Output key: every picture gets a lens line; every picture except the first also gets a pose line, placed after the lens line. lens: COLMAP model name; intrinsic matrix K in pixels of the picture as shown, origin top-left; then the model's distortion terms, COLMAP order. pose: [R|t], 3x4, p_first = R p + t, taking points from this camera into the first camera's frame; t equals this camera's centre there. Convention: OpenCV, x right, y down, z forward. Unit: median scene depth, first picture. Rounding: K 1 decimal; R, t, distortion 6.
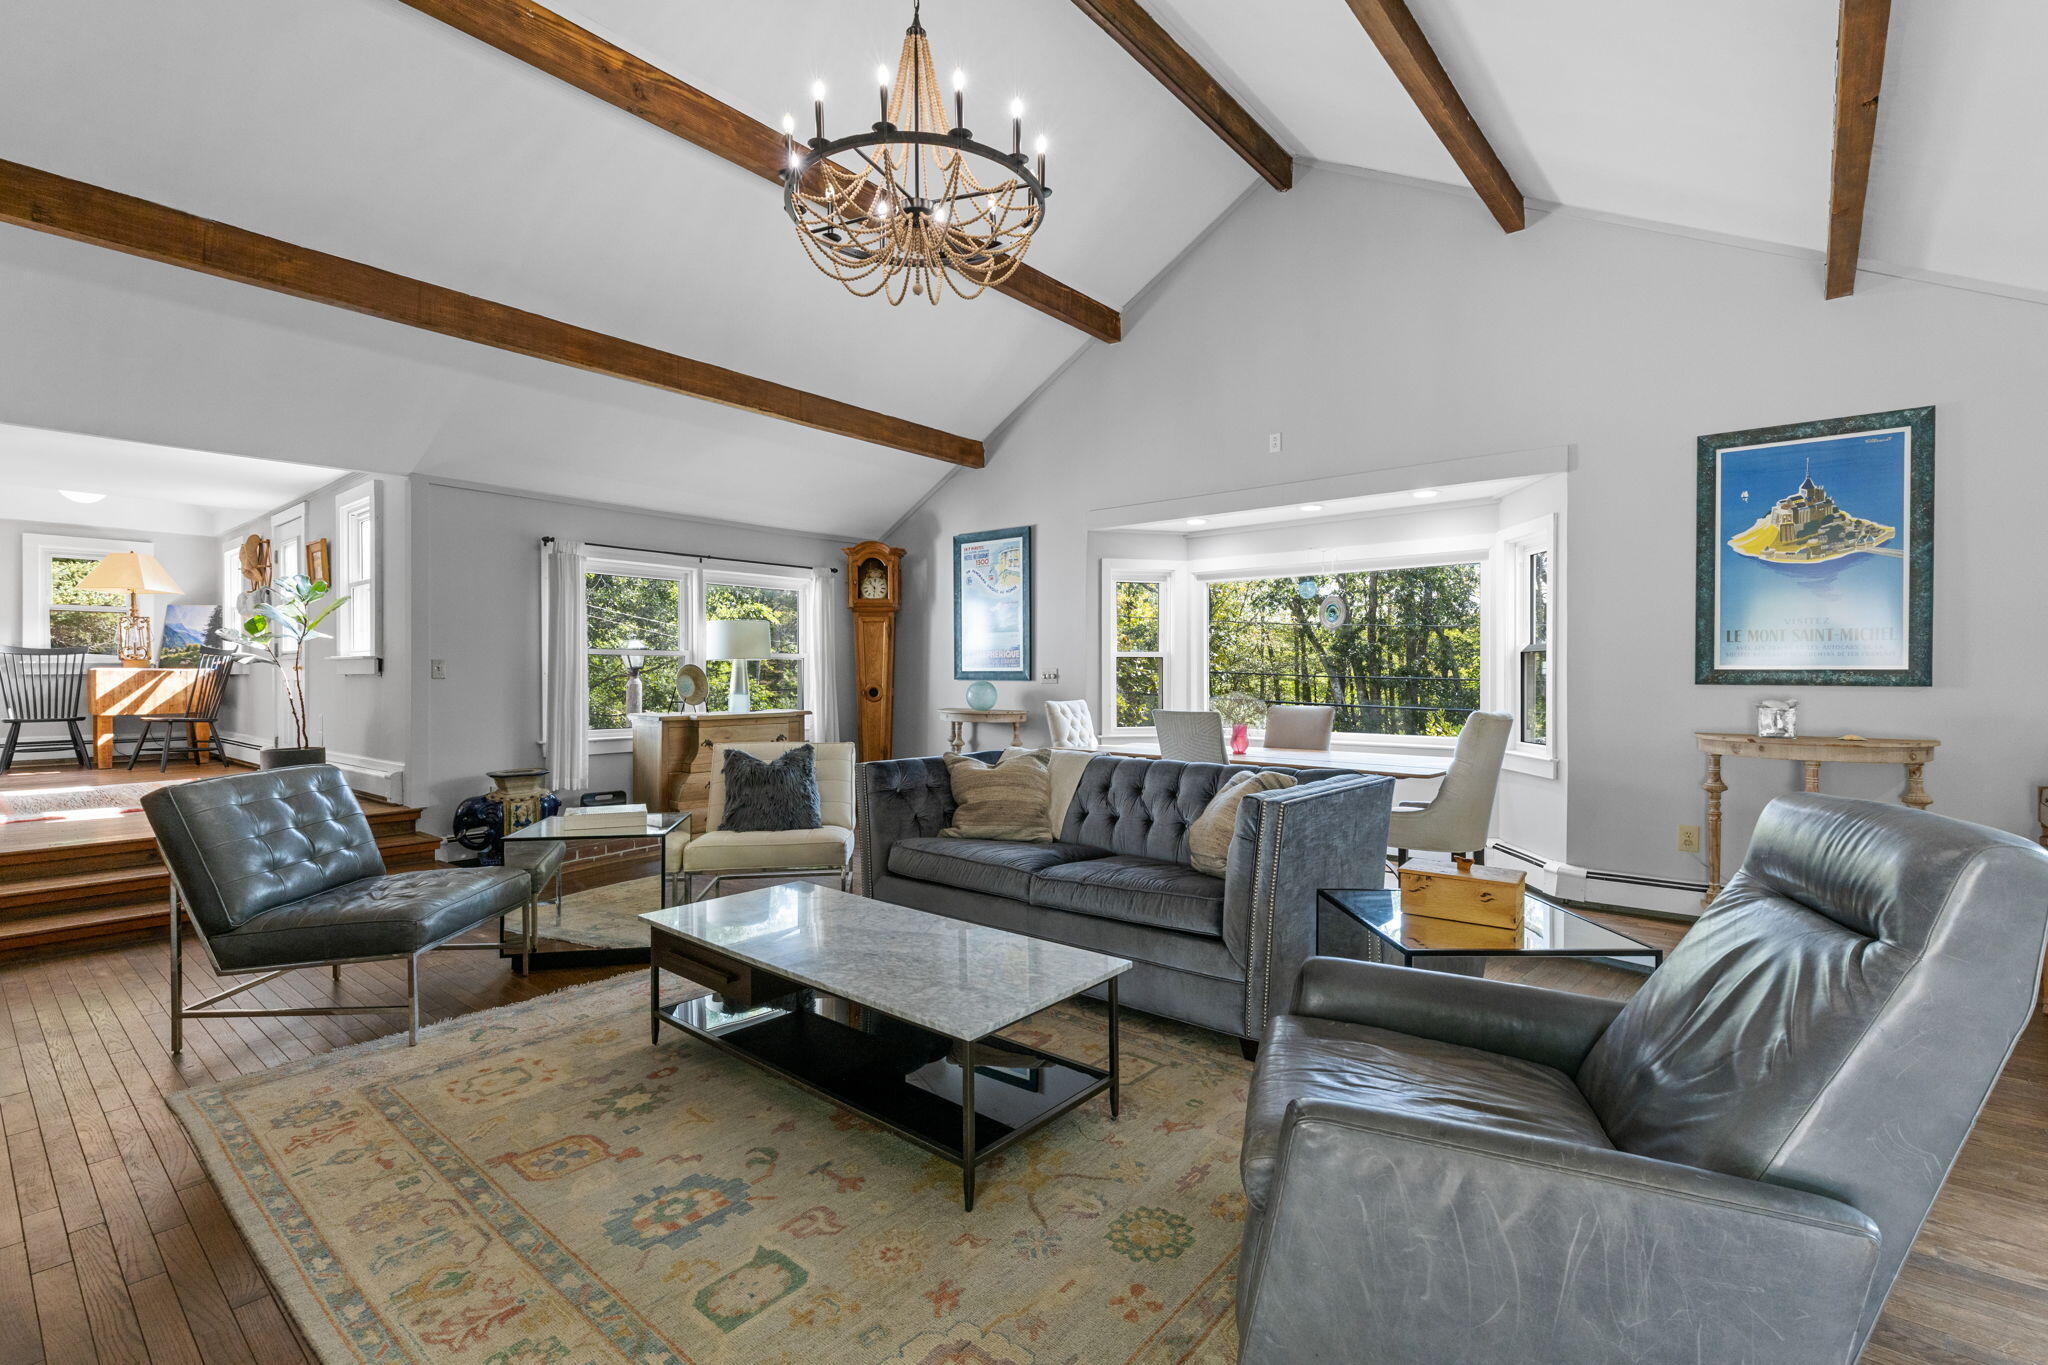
lens RADIAL K [[925.0, 0, 1029.7], [0, 925.0, 664.5], [0, 0, 1]] dist [-0.000772, -0.000584]
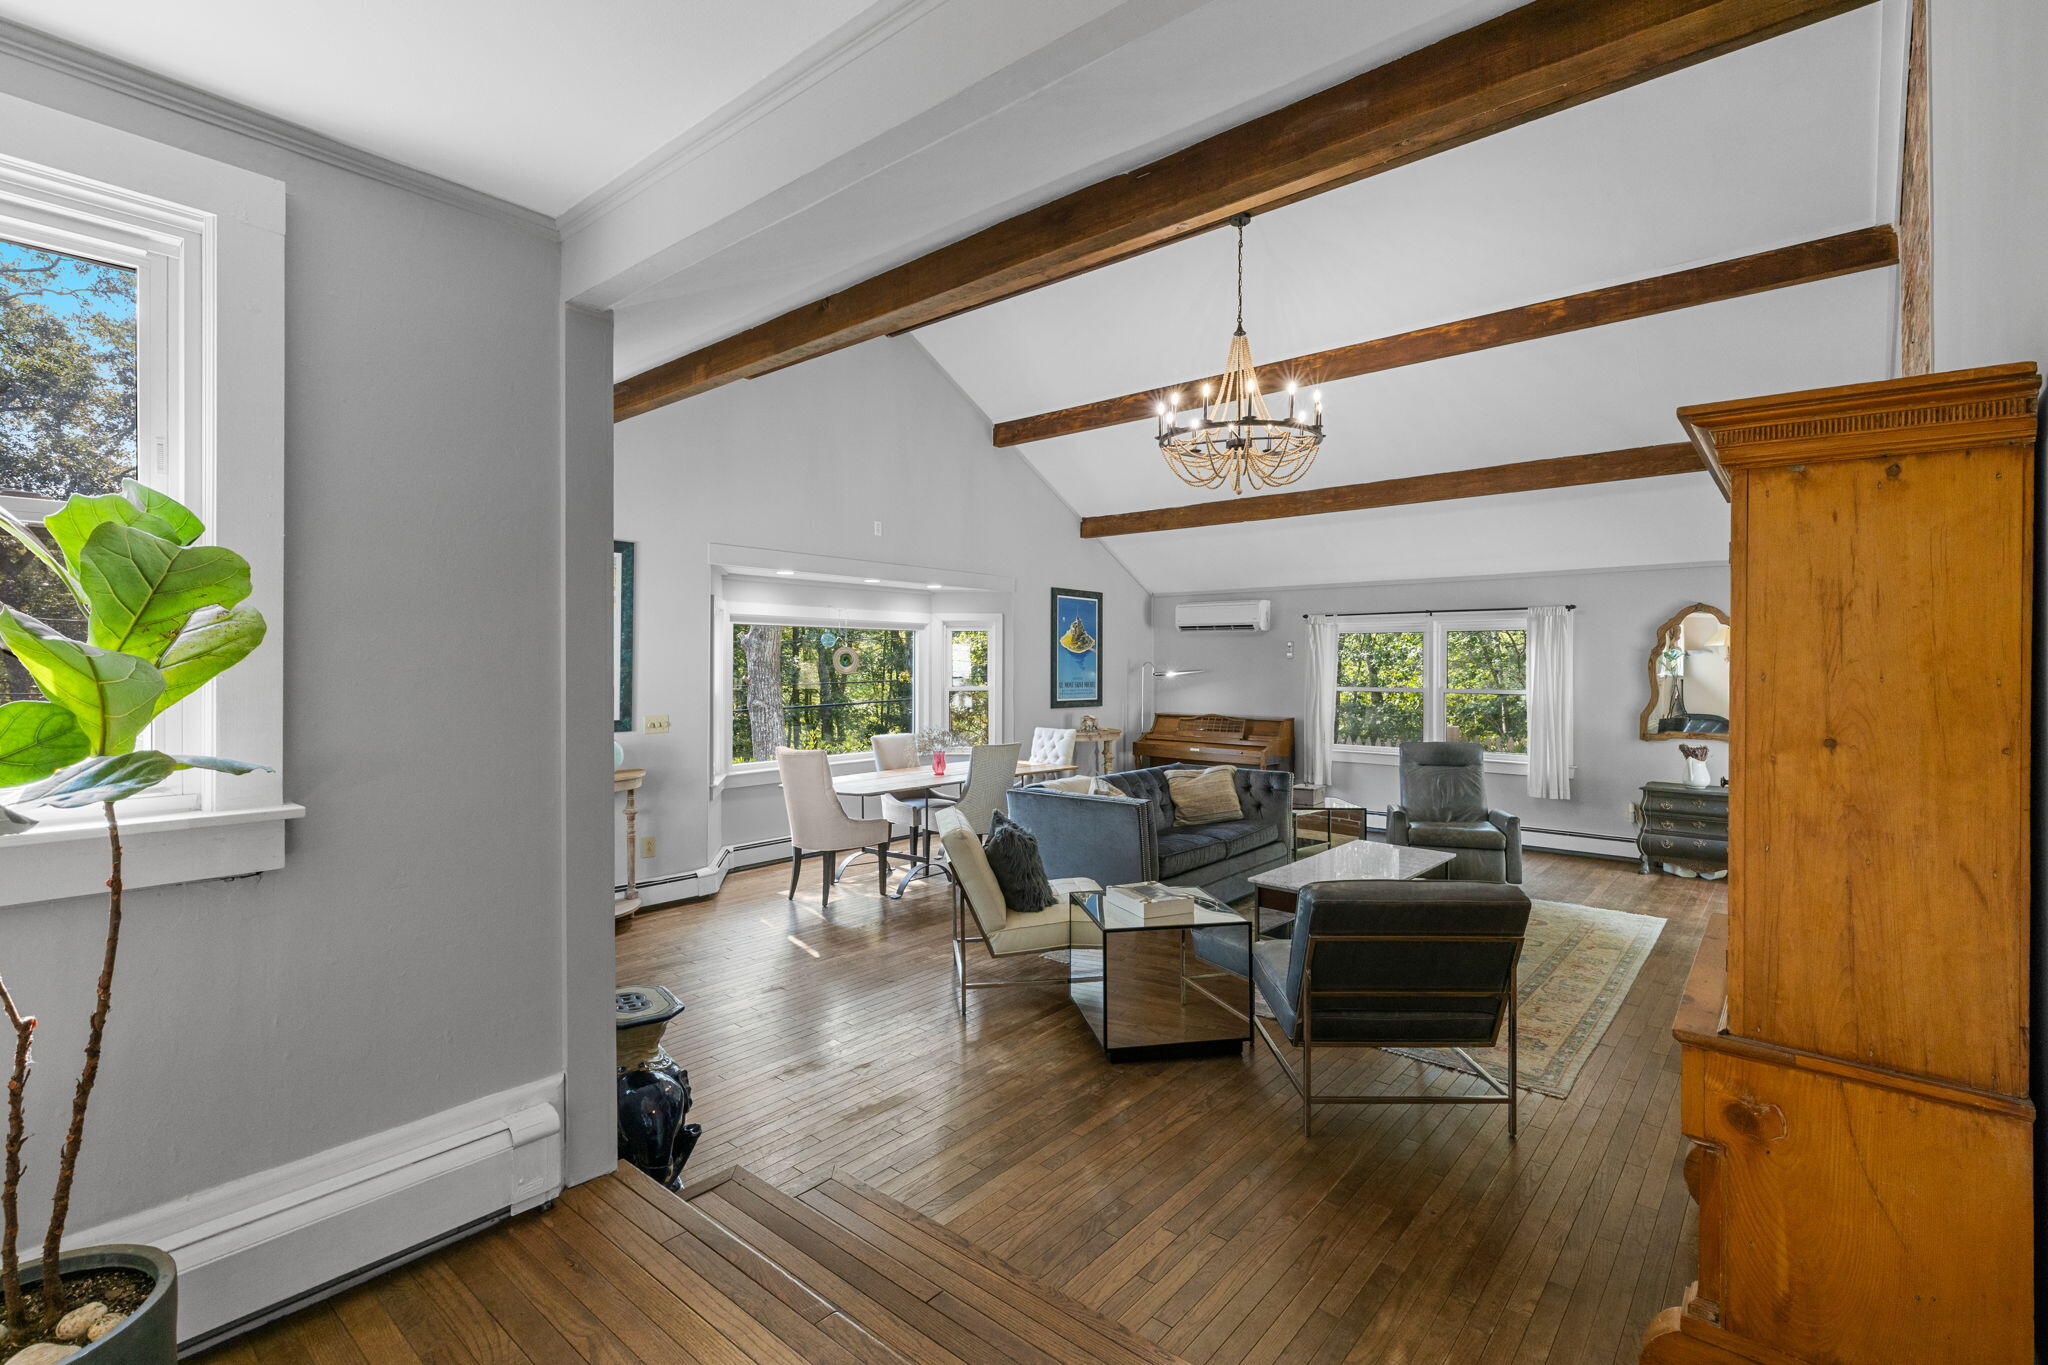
lens RADIAL K [[925.0, 0, 1029.7], [0, 925.0, 664.5], [0, 0, 1]] dist [-0.000772, -0.000584]
pose [[0.010076, -0.001741, 0.999948, -0.923974], [-0.015332, 0.999881, 0.001895, -0.055332], [-0.999832, -0.015350, 0.010048, 0.721848]]
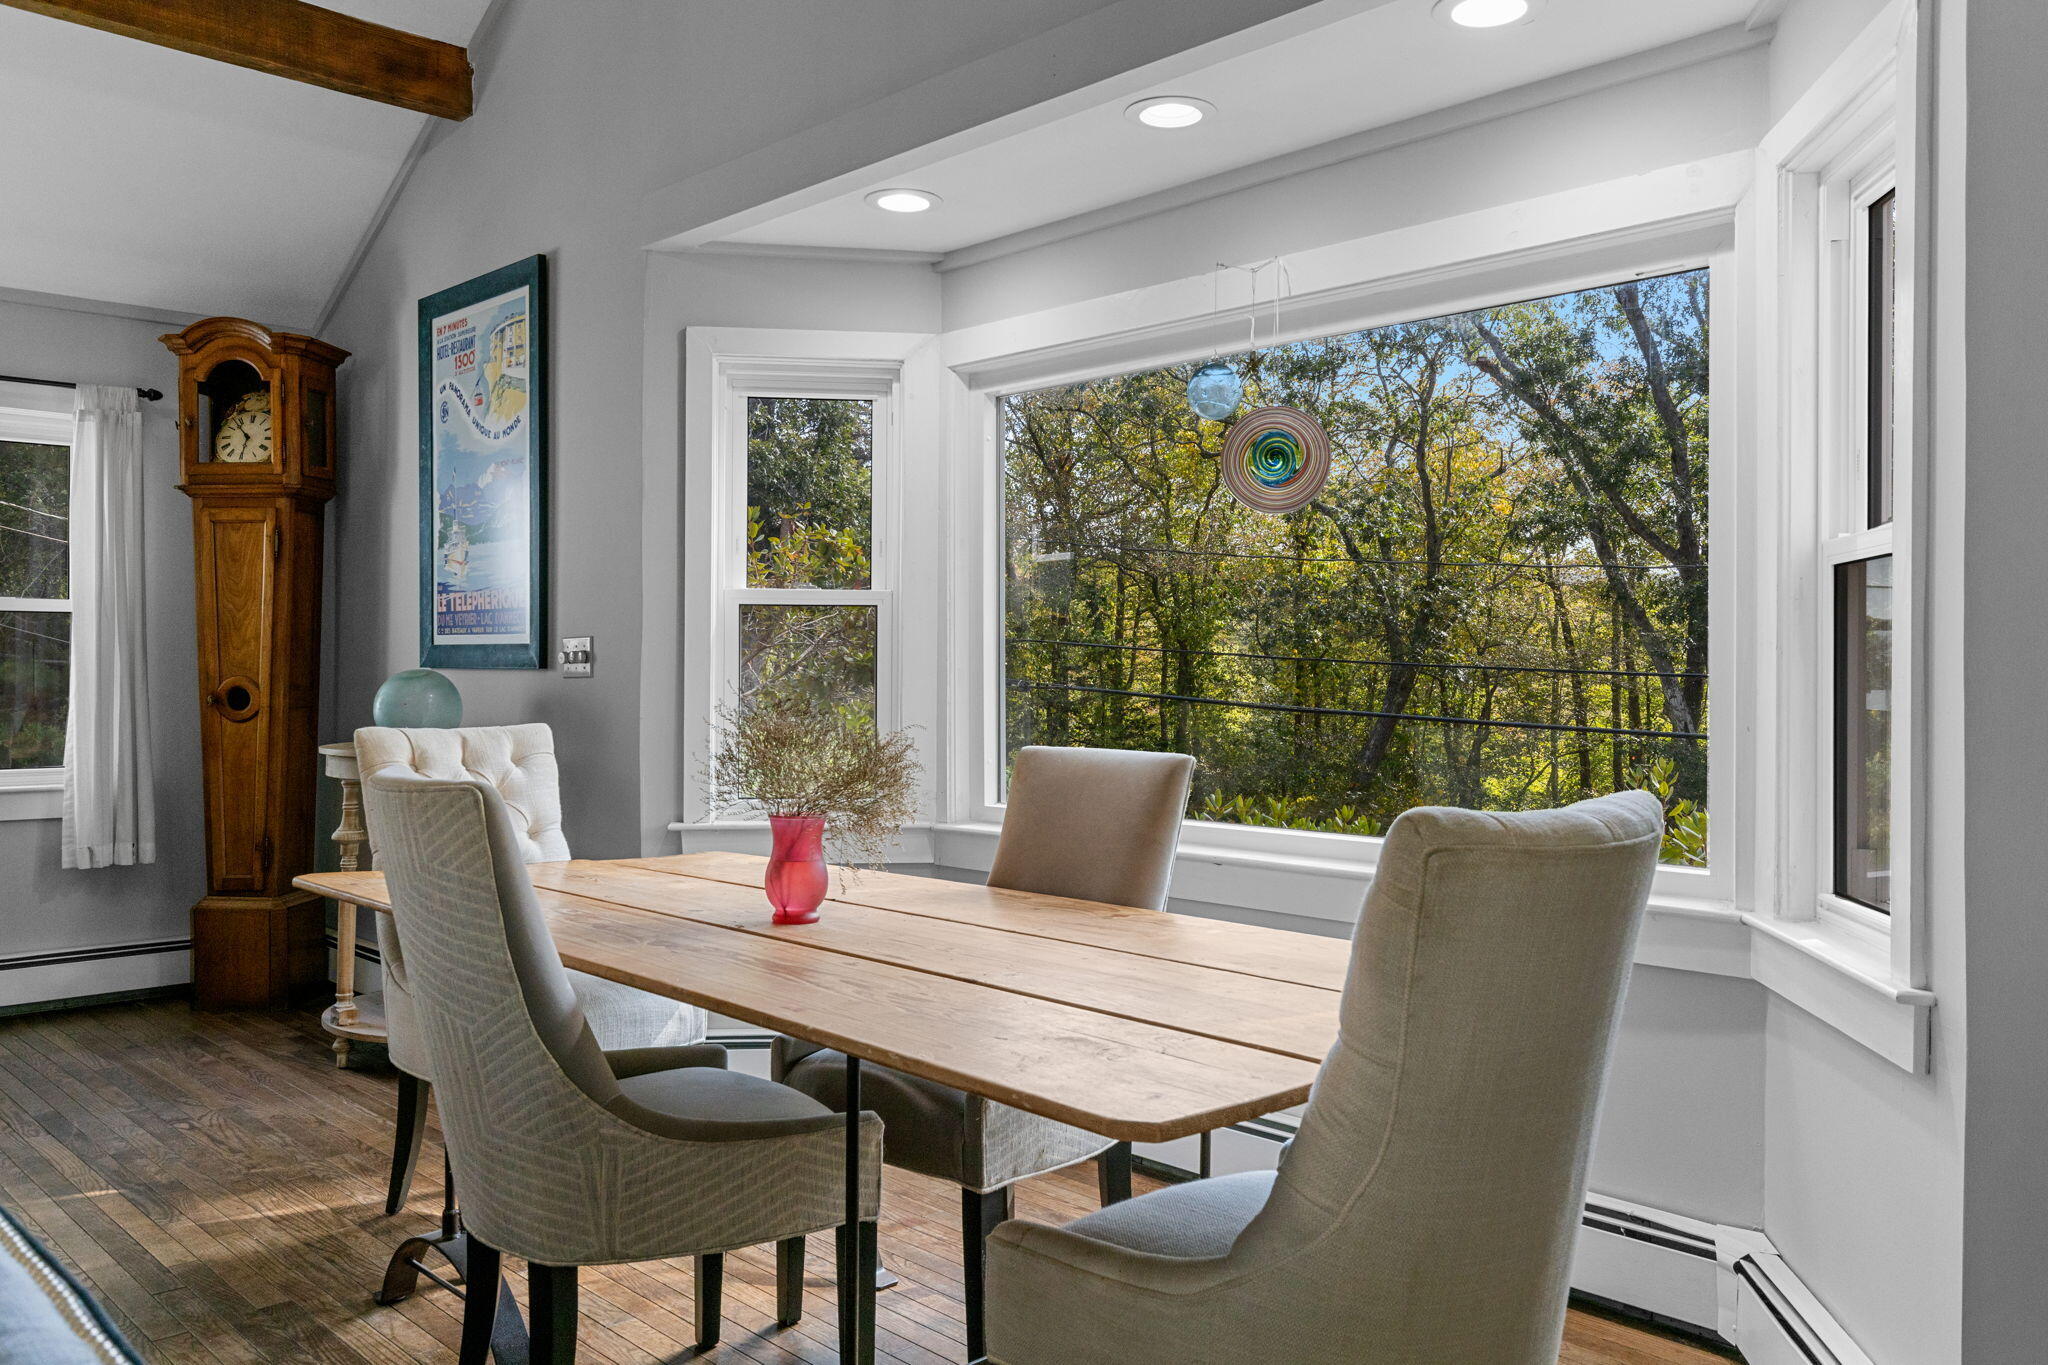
lens RADIAL K [[1588.2, 0, 1021.5], [0, 1588.2, 660.6], [0, 0, 1]] dist [-0.004364, -0.001644]
pose [[0.993733, 0.005174, -0.111658, 0.296260], [-0.004807, 0.999982, 0.003558, 0.011859], [0.111674, -0.002999, 0.993740, 0.437483]]
